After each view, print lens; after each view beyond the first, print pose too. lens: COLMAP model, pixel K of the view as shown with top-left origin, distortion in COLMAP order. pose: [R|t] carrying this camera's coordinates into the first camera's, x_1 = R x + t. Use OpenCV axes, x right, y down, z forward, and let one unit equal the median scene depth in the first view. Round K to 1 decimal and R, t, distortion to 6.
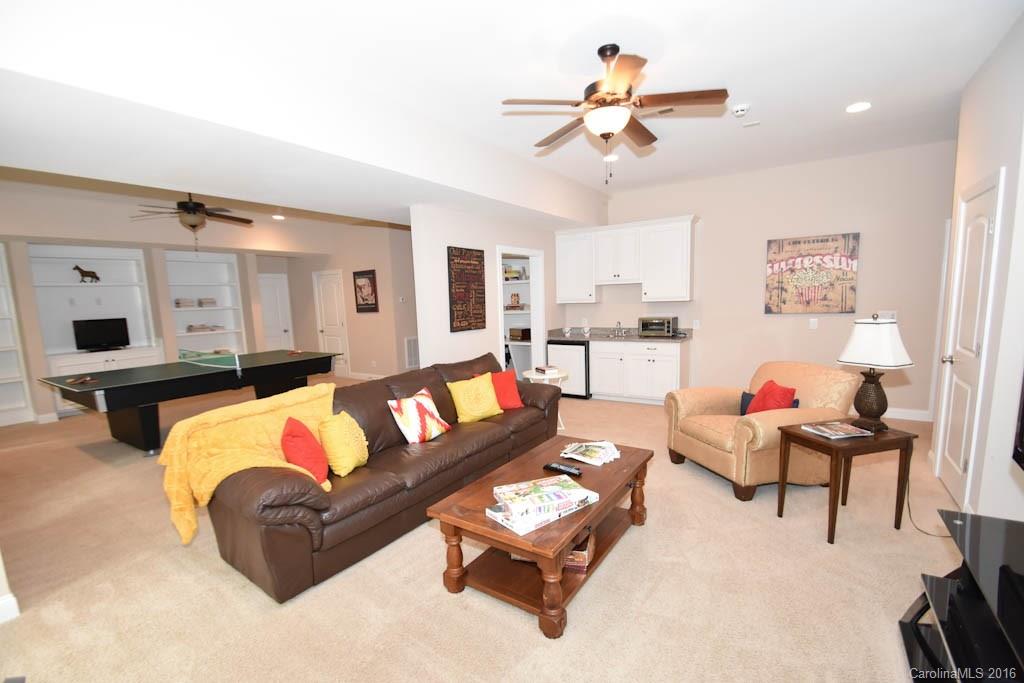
lens RADIAL K [[459.8, 0, 508.4], [0, 459.8, 355.4], [0, 0, 1]] dist [0.029213, -0.025887]
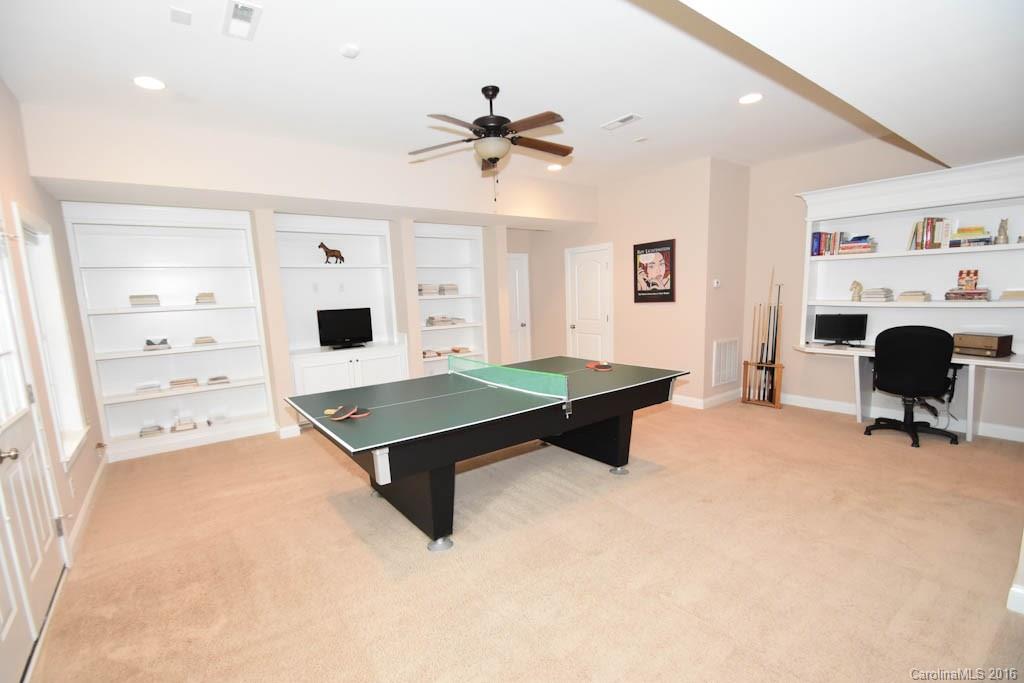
lens RADIAL K [[459.8, 0, 508.4], [0, 459.8, 355.4], [0, 0, 1]] dist [0.029213, -0.025887]
pose [[0.946075, 0.043901, -0.320959, -0.316417], [-0.036365, 0.998905, 0.029442, -0.028648], [0.321900, -0.016182, 0.946635, 0.297569]]
